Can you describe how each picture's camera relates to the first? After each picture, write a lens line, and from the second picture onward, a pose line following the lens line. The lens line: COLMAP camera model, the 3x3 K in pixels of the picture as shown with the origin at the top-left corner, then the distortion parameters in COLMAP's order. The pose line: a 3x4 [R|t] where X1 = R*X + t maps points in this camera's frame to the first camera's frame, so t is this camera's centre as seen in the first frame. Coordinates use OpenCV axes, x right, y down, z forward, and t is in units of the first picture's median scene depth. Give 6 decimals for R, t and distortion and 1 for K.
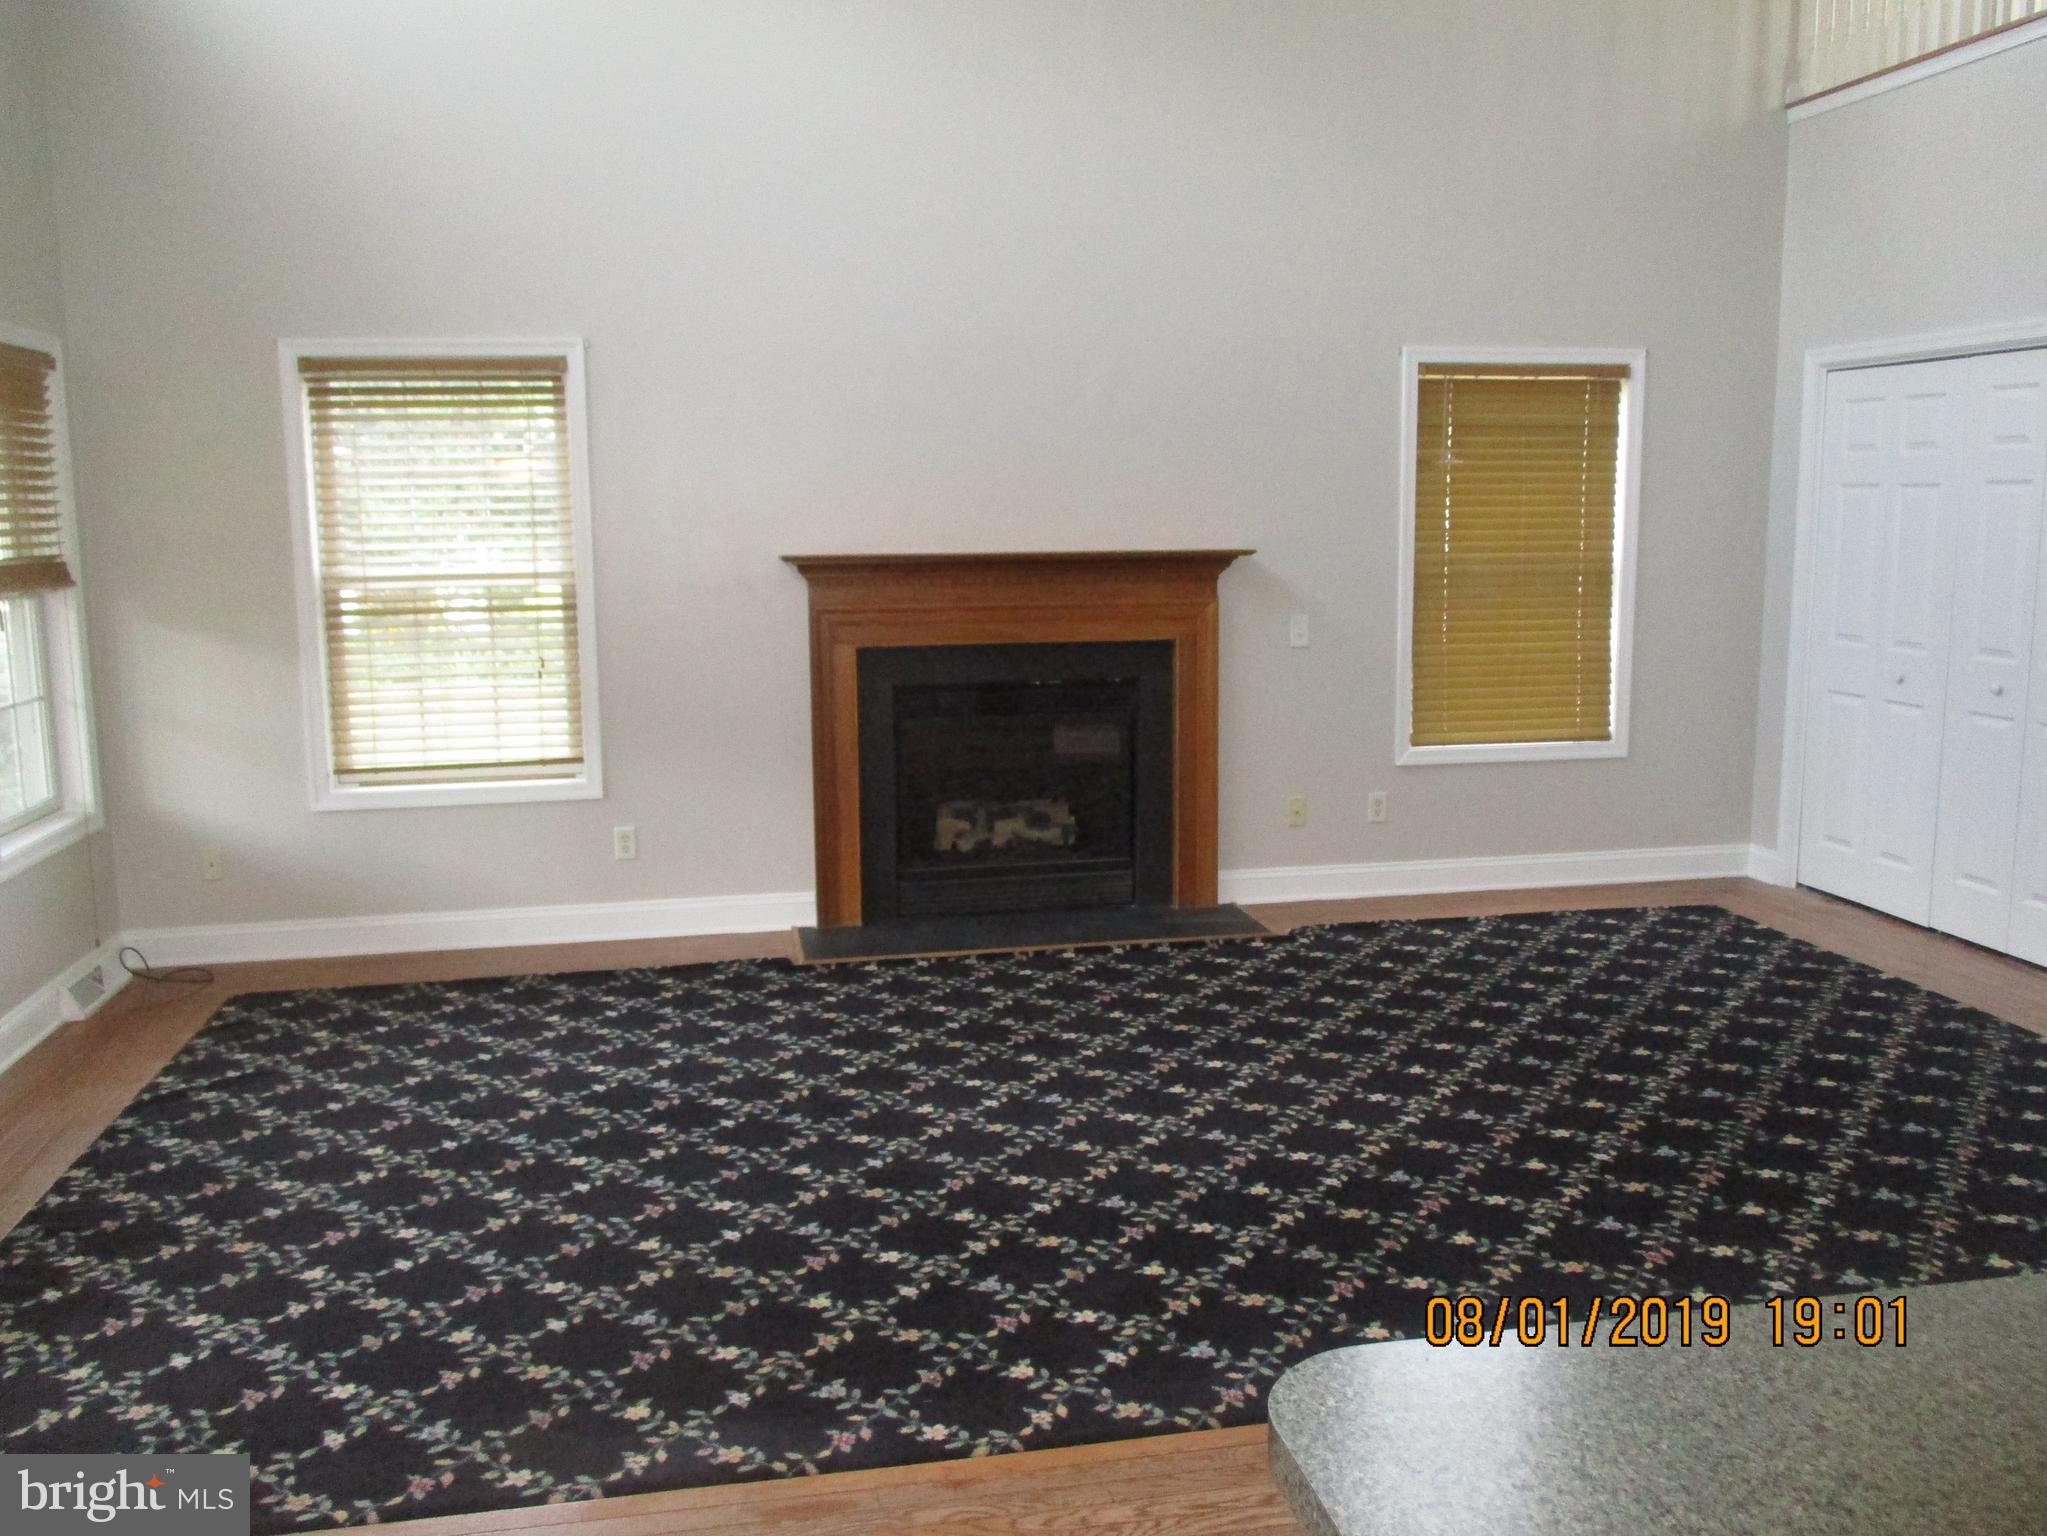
lens RADIAL K [[1733.4, 0, 1024.1], [0, 1733.4, 767.7], [0, 0, 1]] dist [-0.031967, 0.020331]
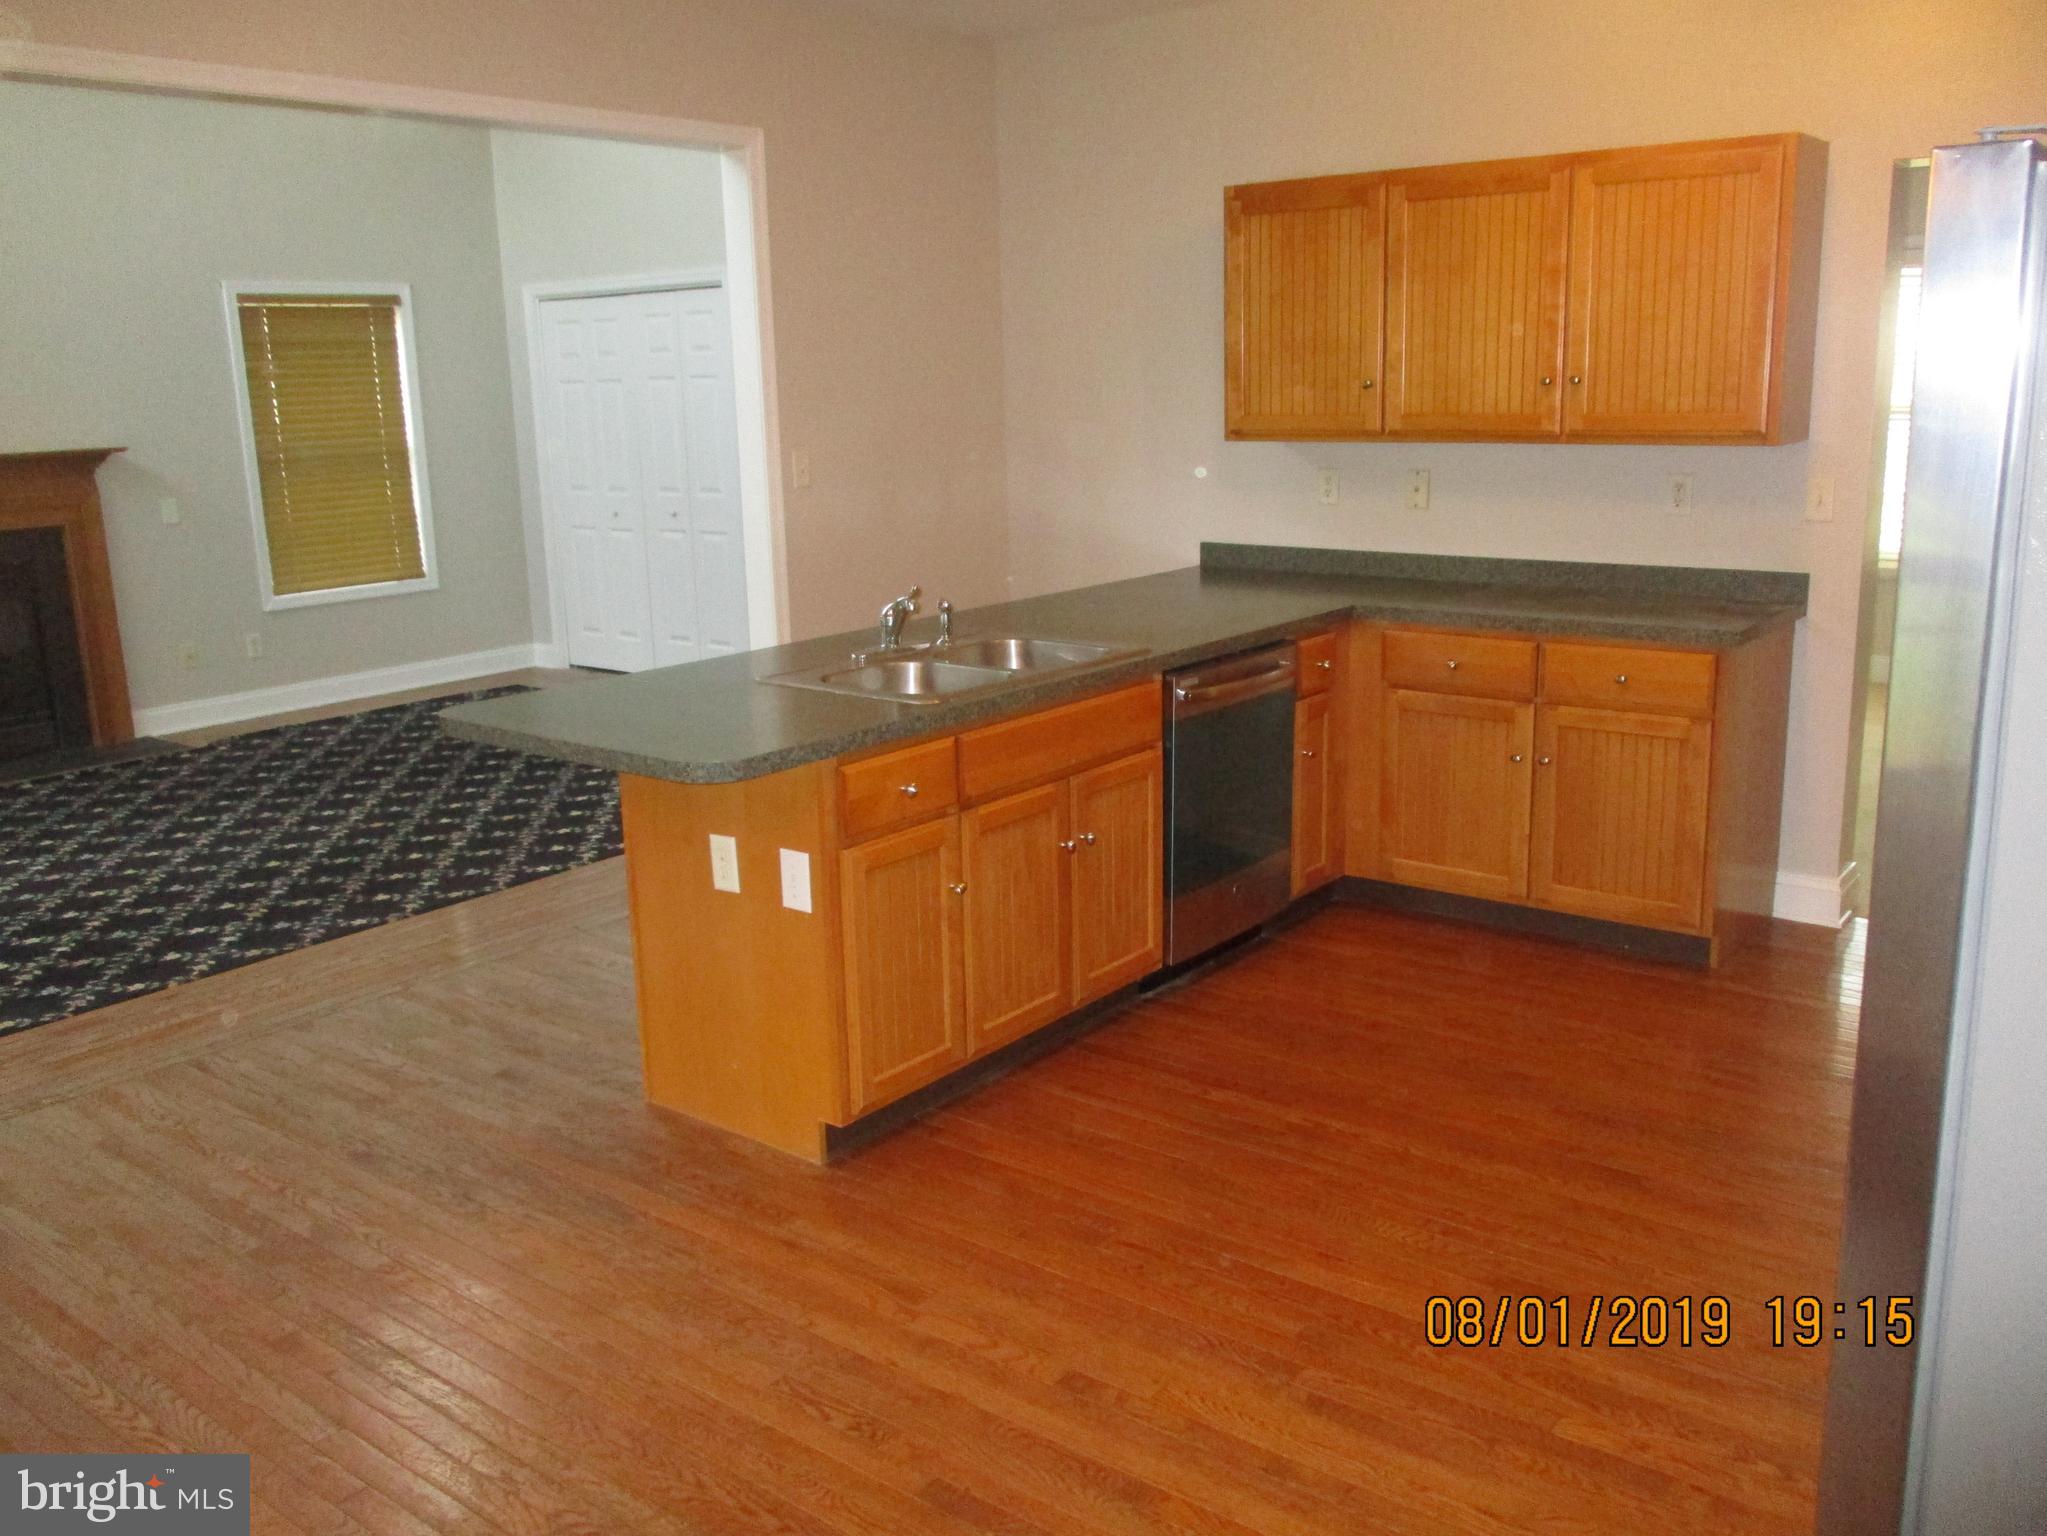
lens RADIAL K [[1733.4, 0, 1023.5], [0, 1733.4, 764.9], [0, 0, 1]] dist [-0.031967, 0.020331]
pose [[0.766534, -0.158268, 0.622396, -0.170200], [0.119268, 0.987380, 0.104191, 0.045864], [-0.631031, -0.005634, 0.775737, -0.351726]]
